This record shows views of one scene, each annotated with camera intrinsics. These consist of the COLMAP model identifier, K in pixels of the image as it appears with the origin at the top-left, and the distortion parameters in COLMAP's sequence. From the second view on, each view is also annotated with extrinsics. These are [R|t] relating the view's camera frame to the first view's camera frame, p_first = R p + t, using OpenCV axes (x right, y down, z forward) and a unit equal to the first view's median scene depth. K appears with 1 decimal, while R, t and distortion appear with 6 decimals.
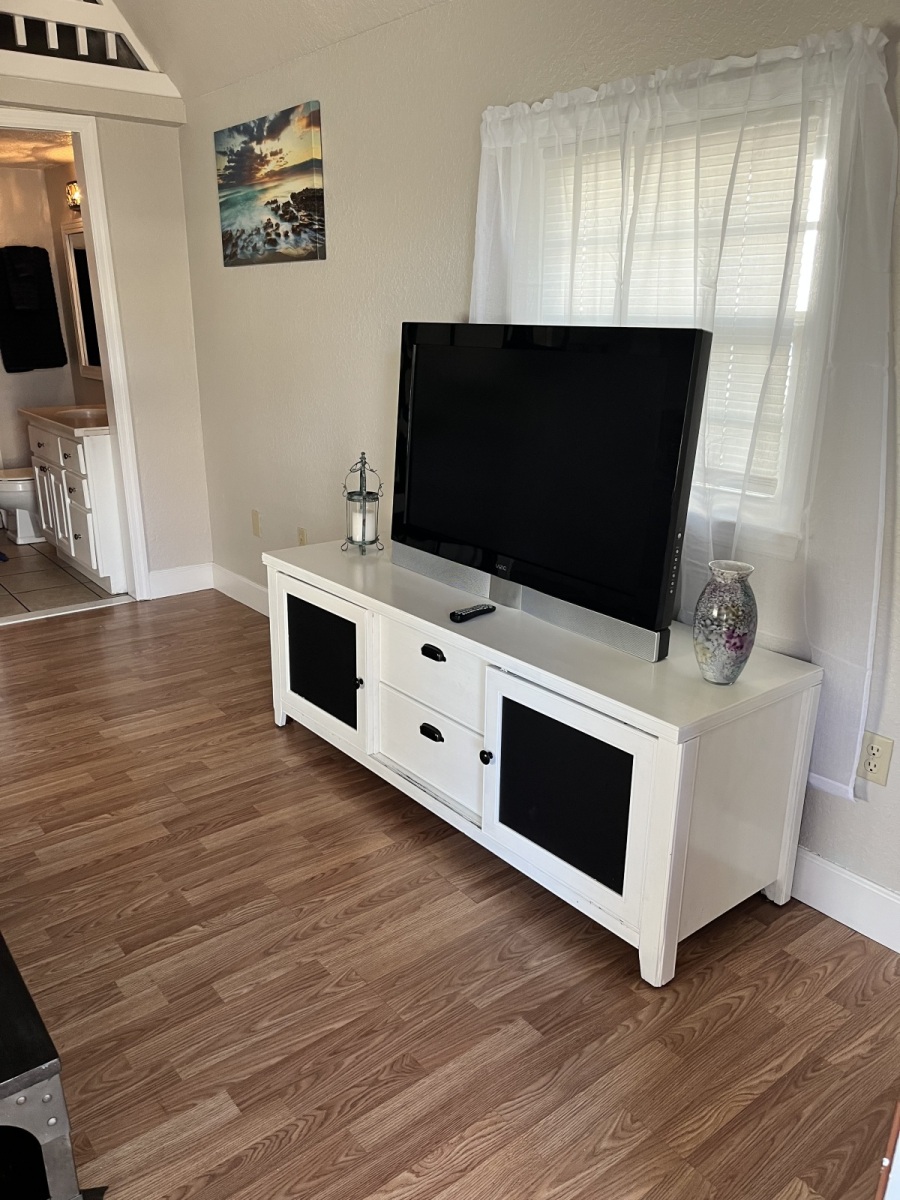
lens RADIAL K [[909.0, 0, 442.7], [0, 909.0, 609.2], [0, 0, 1]] dist [0.072161, -0.091824]
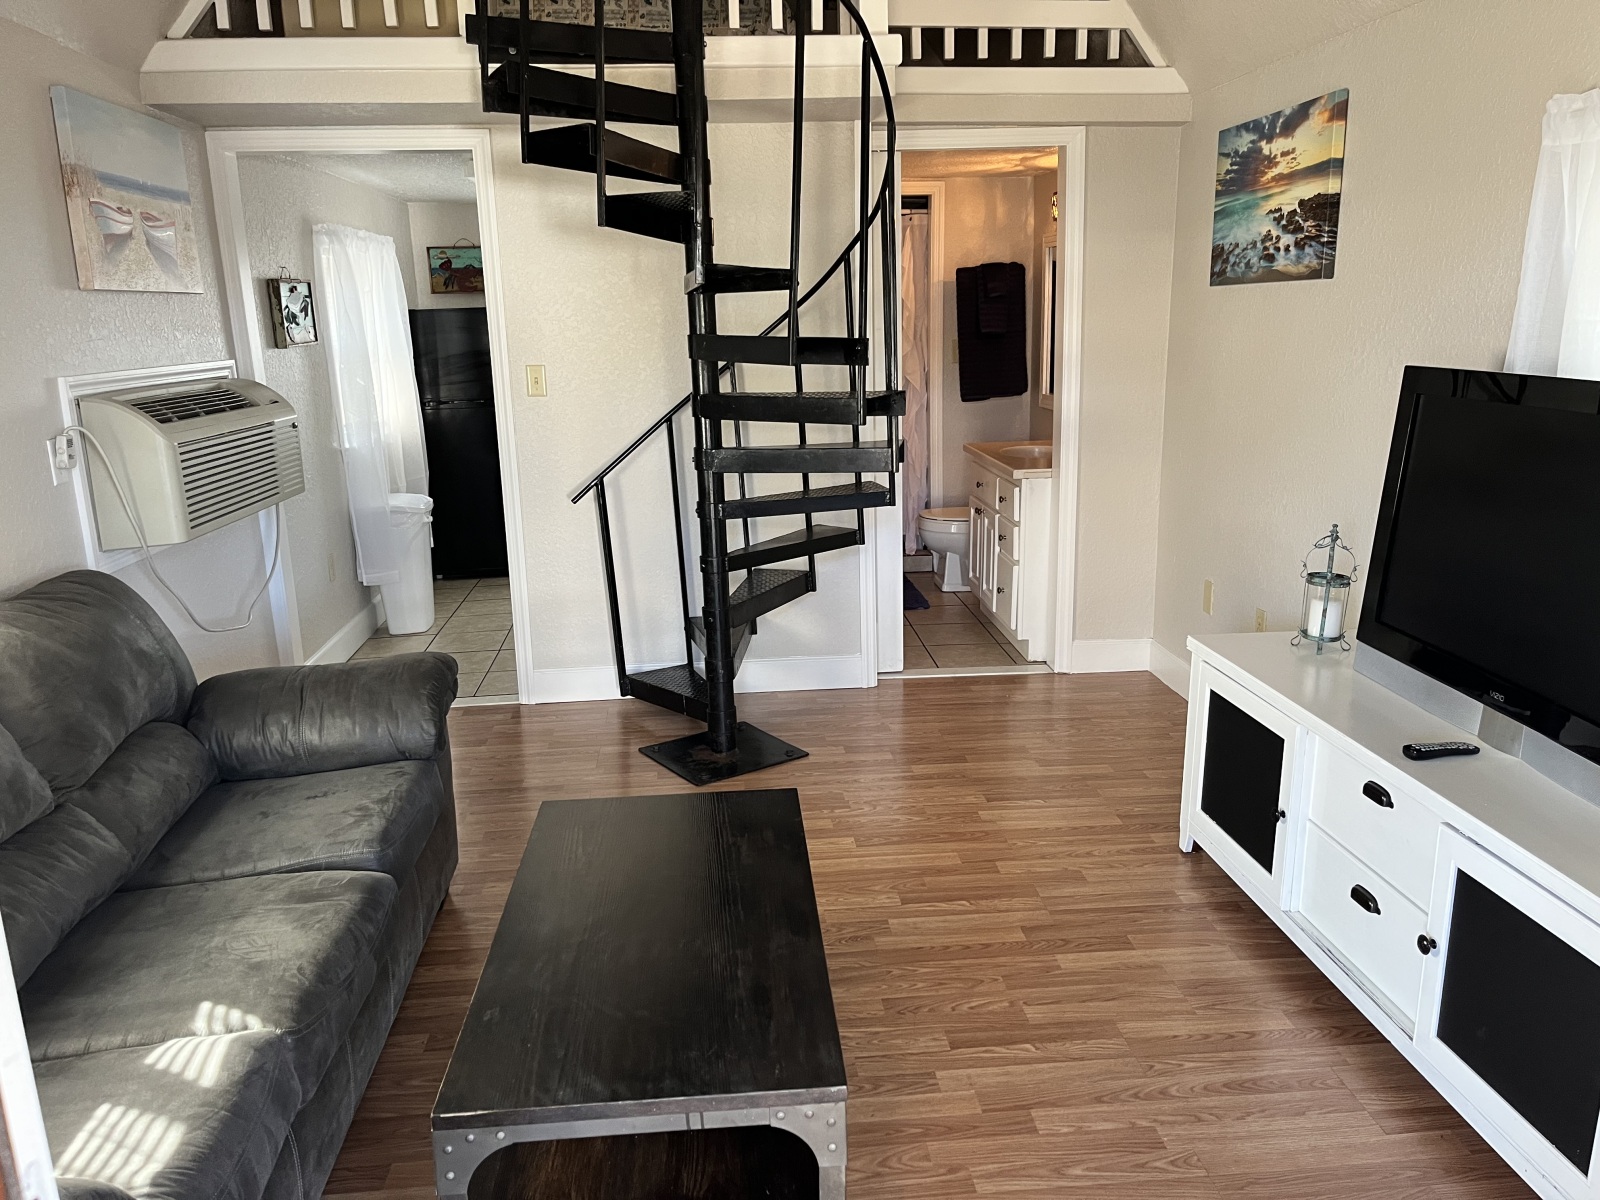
lens RADIAL K [[1212.0, 0, 806.9], [0, 1212.0, 601.1], [0, 0, 1]] dist [0.072161, -0.091824]
pose [[0.839416, 0.109946, -0.532253, 0.097887], [-0.150114, 0.988130, -0.032628, -0.005197], [0.522348, 0.107287, 0.845957, -0.114873]]
